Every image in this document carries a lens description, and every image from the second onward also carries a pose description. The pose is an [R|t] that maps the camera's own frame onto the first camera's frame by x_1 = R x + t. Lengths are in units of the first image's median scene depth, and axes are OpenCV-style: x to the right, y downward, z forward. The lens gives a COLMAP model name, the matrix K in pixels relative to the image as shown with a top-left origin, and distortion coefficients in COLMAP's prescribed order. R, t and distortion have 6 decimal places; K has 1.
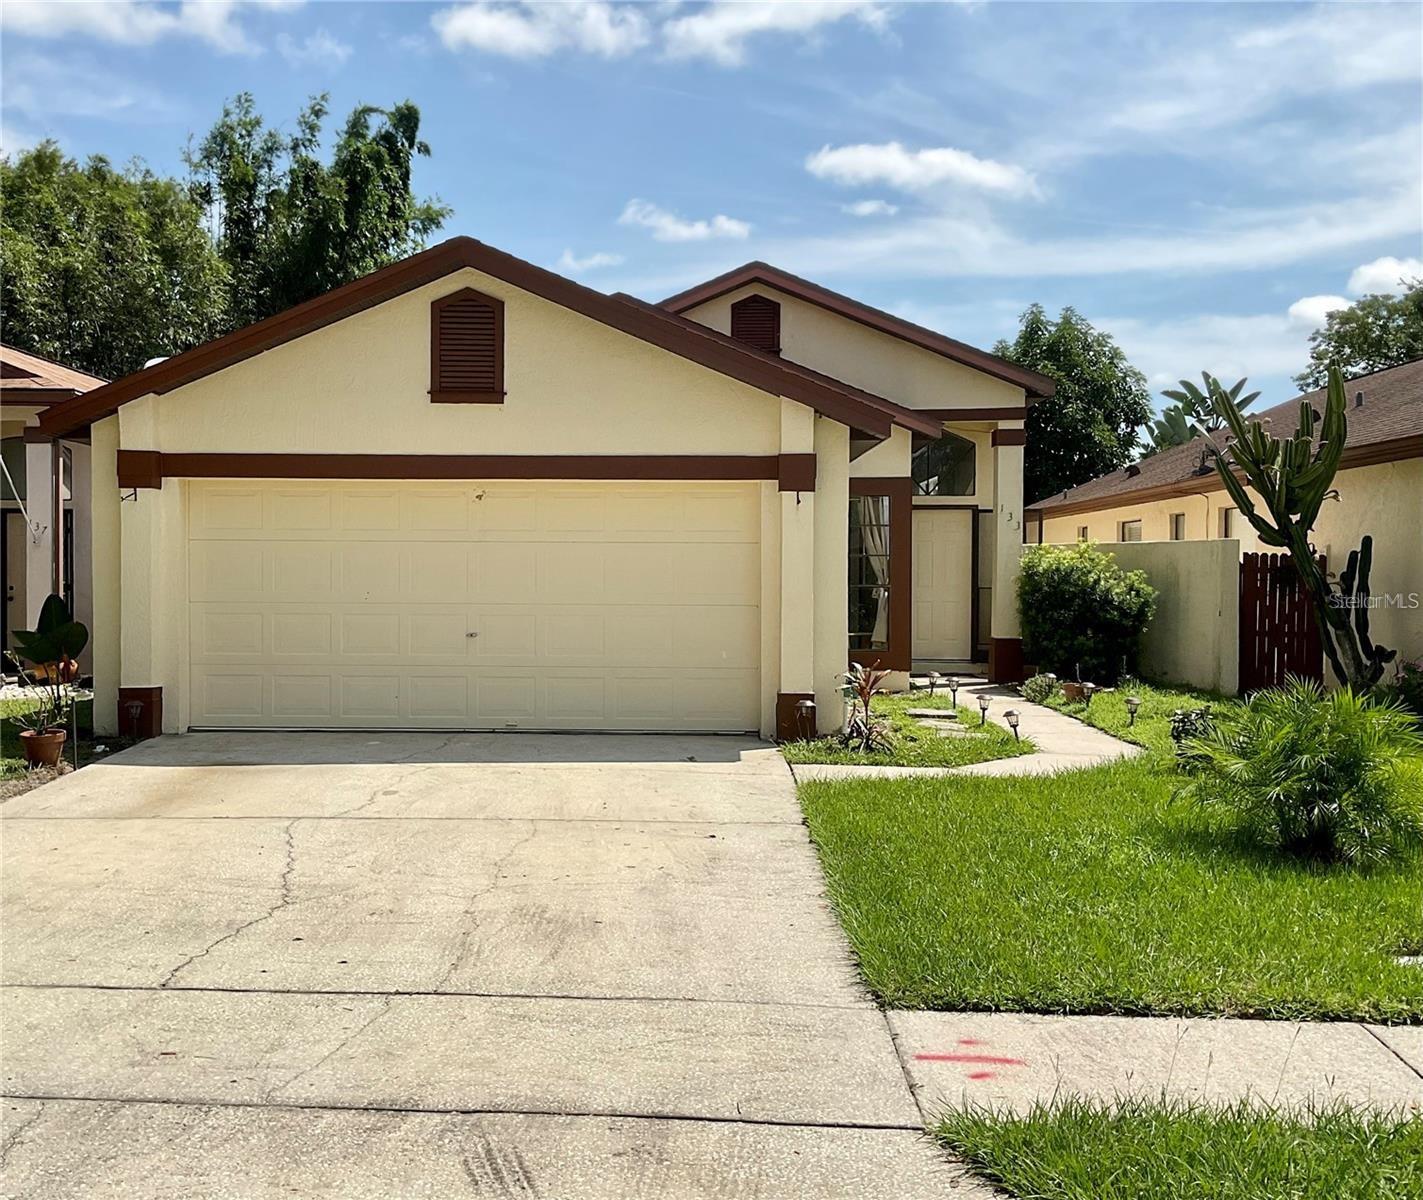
lens RADIAL K [[1547.2, 0, 704.1], [0, 1547.2, 607.2], [0, 0, 1]] dist [0.014855, 0.000000]
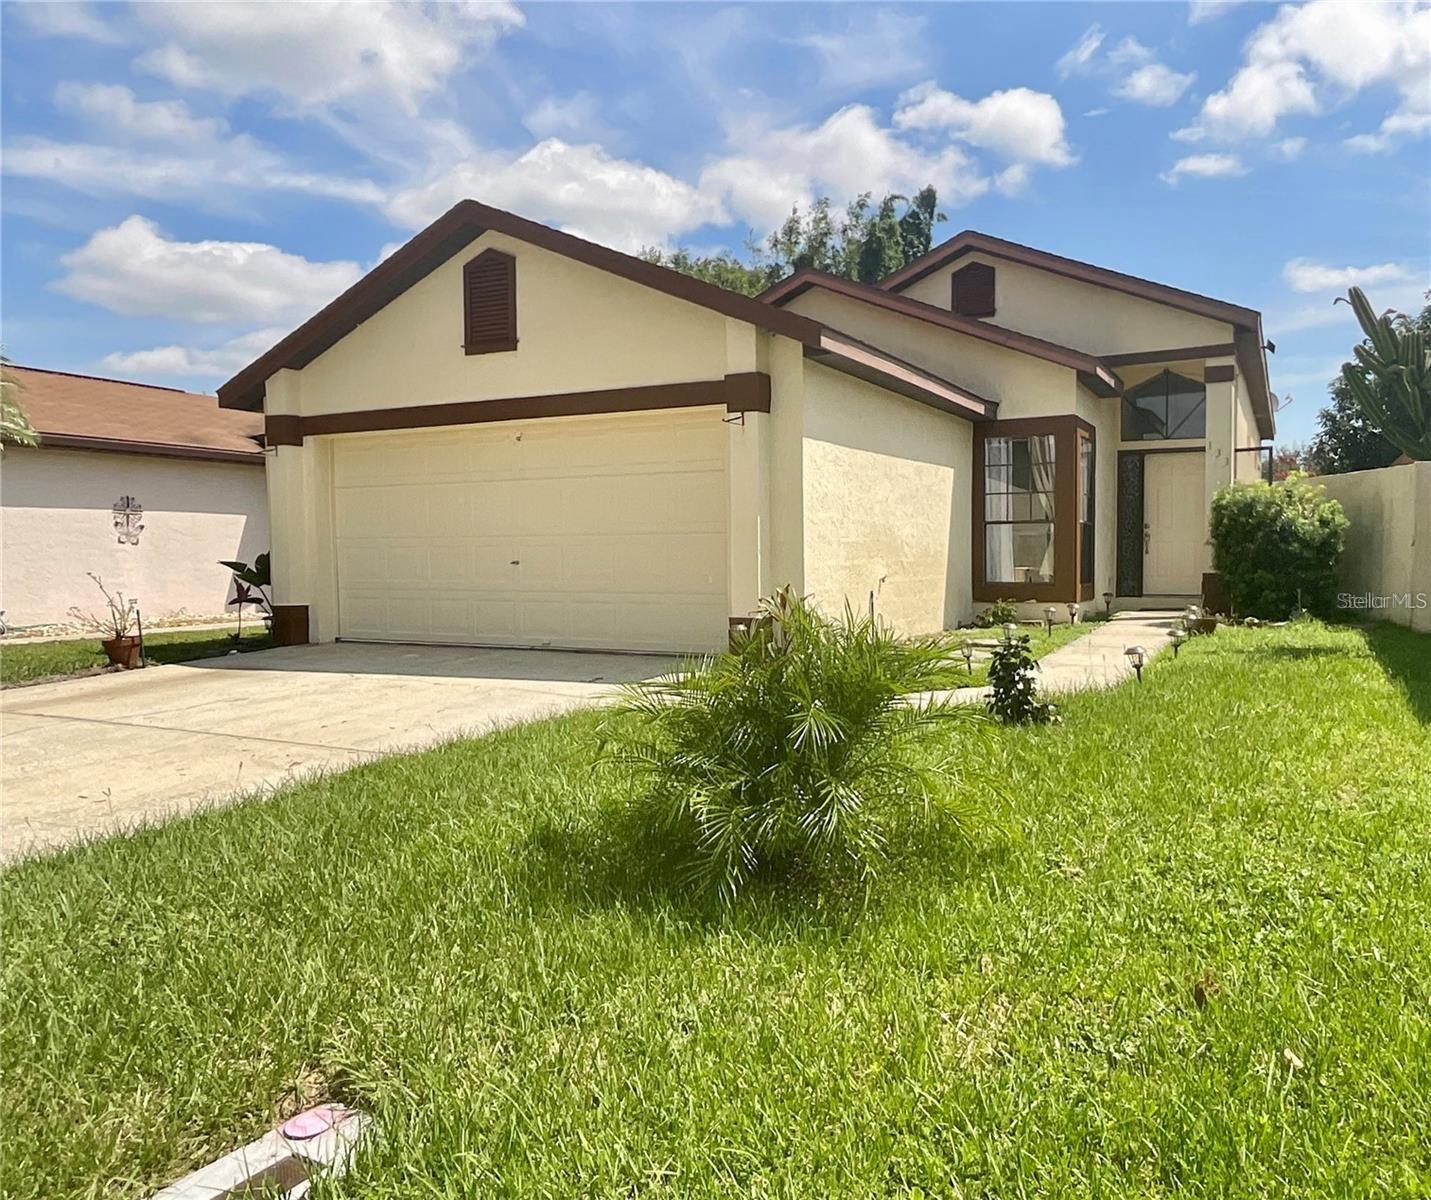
lens RADIAL K [[1068.5, 0, 781.4], [0, 1068.5, 604.5], [0, 0, 1]] dist [-0.021990, -0.001004]
pose [[0.910470, 0.009587, -0.413464, 0.255129], [0.005304, 0.999378, 0.034853, 0.016509], [0.413541, -0.033926, 0.909853, 0.276326]]
